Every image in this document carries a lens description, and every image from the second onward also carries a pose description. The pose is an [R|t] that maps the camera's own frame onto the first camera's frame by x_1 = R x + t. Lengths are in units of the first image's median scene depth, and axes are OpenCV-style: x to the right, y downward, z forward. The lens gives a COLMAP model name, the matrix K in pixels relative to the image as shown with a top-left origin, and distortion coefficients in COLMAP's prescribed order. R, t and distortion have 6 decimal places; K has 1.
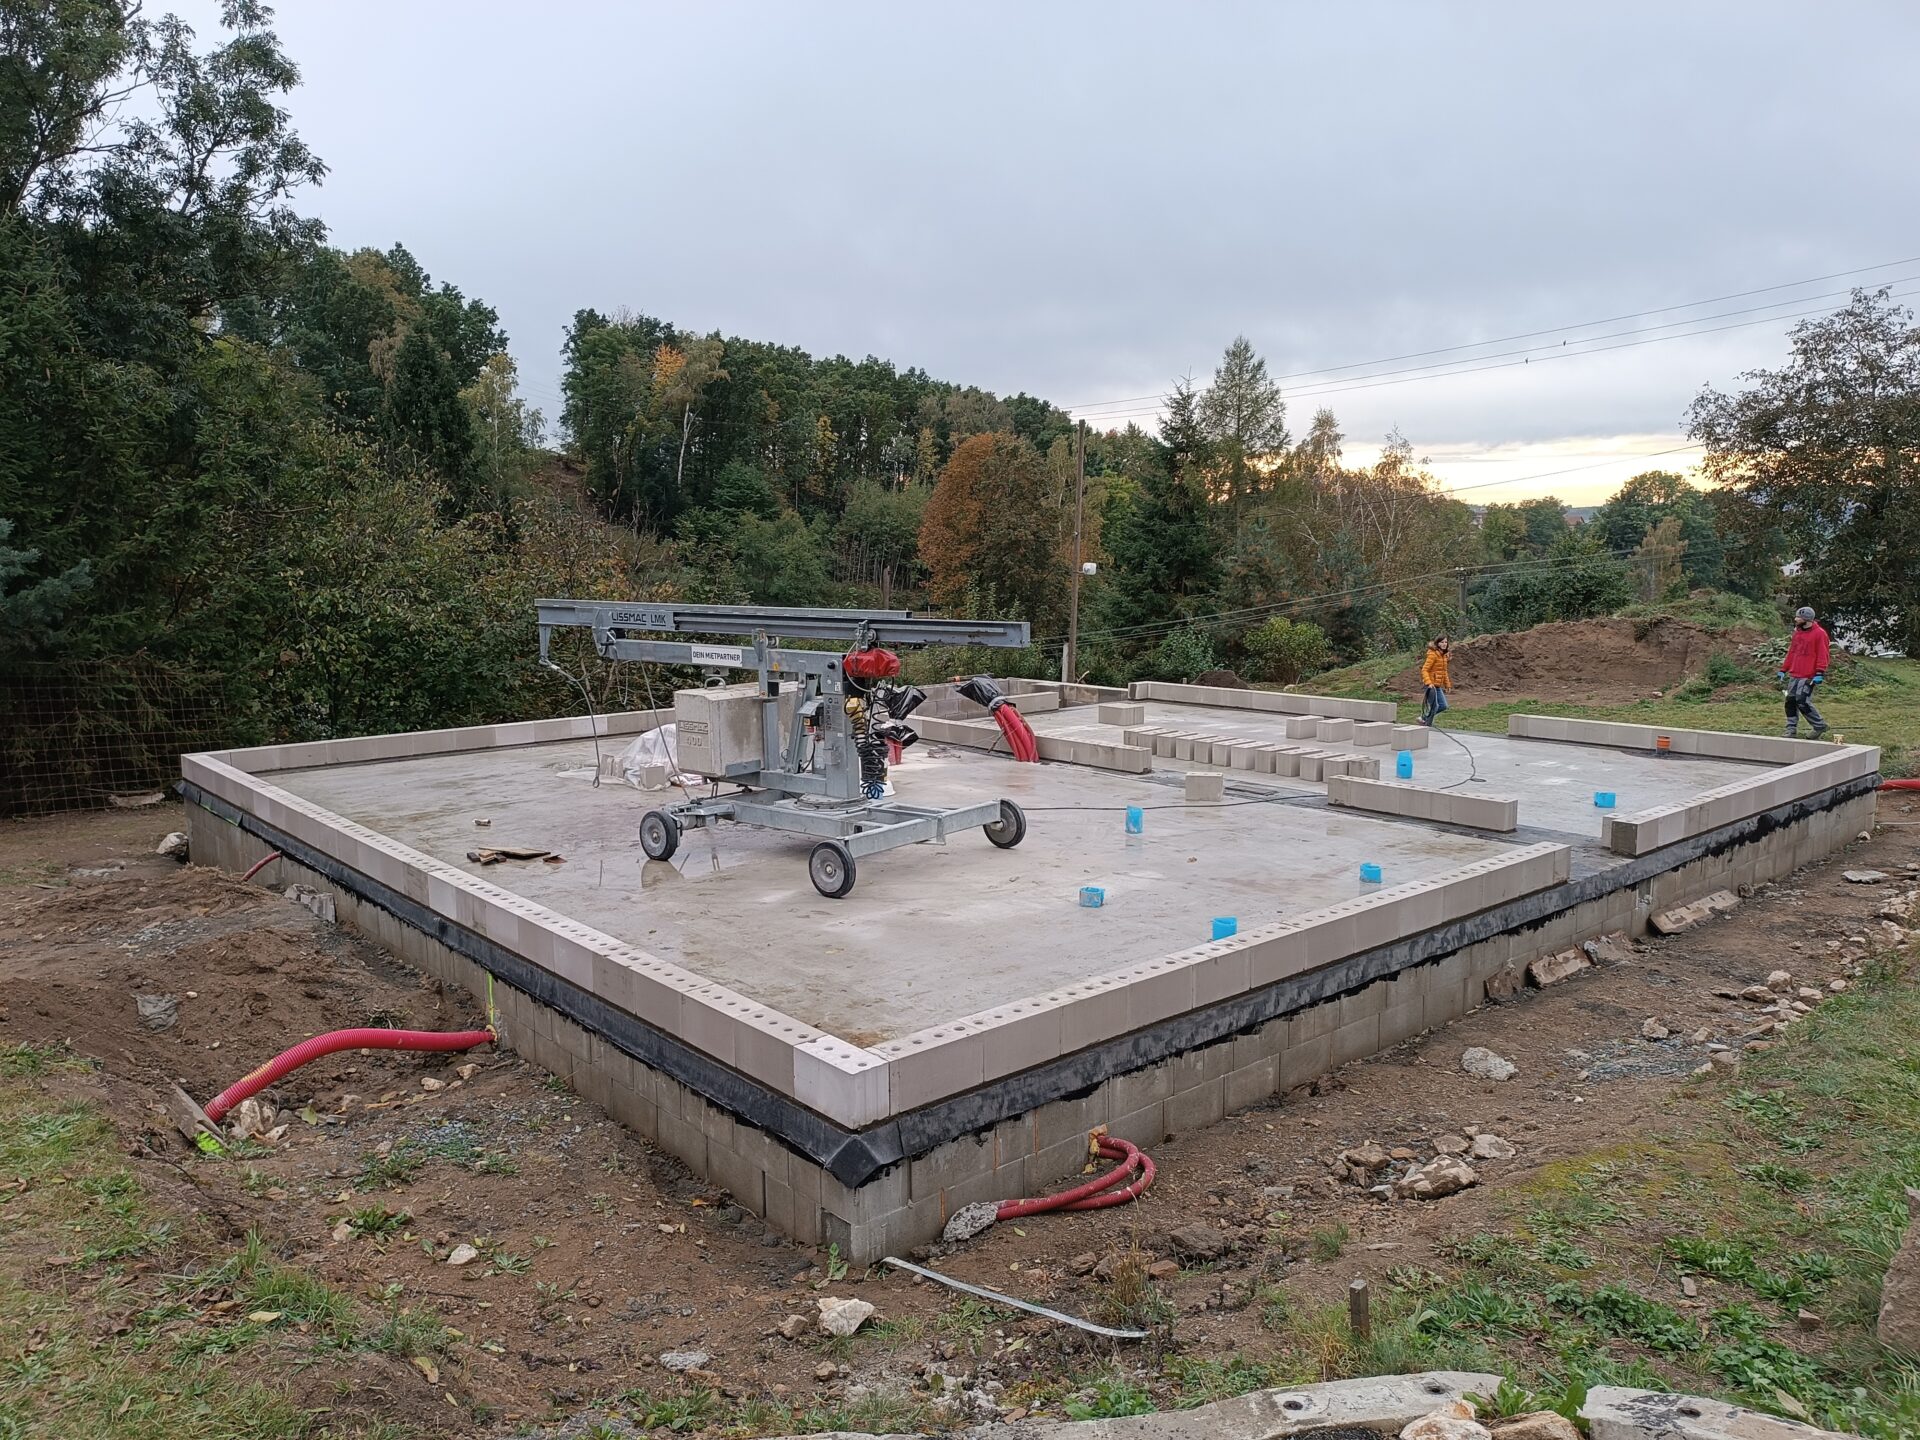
lens RADIAL K [[1374.0, 0, 962.7], [0, 1374.0, 724.7], [0, 0, 1]] dist [0.008040, -0.005079]
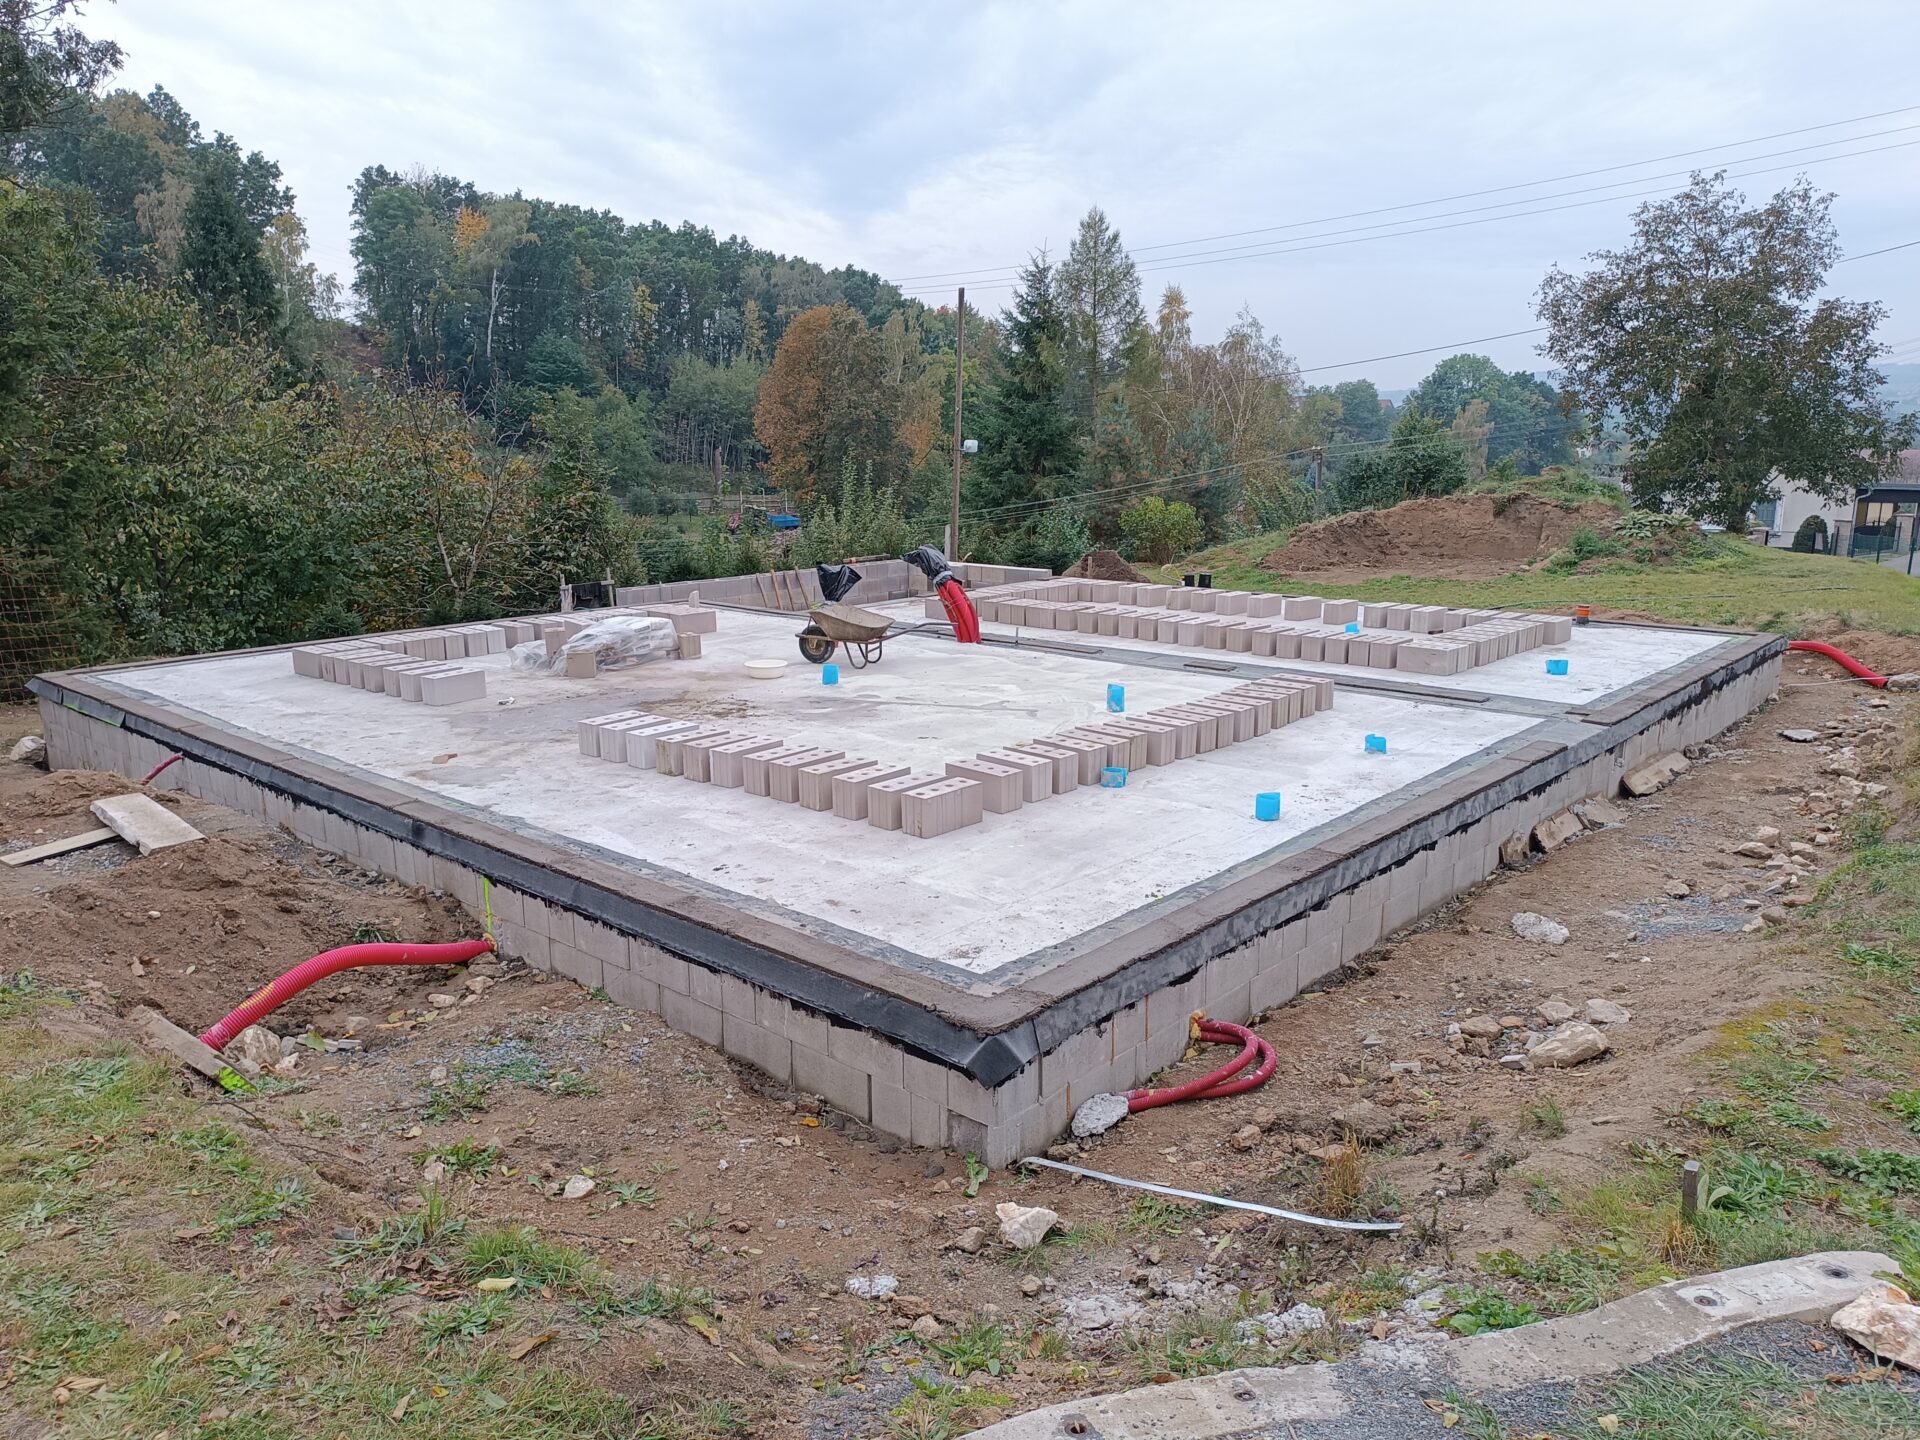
lens RADIAL K [[1374.0, 0, 959.1], [0, 1374.0, 721.2], [0, 0, 1]] dist [0.008040, -0.005079]
pose [[0.991939, -0.024154, 0.124390, -0.094751], [0.014024, 0.996560, 0.081682, 0.004547], [-0.125935, -0.079280, 0.988866, 0.042993]]
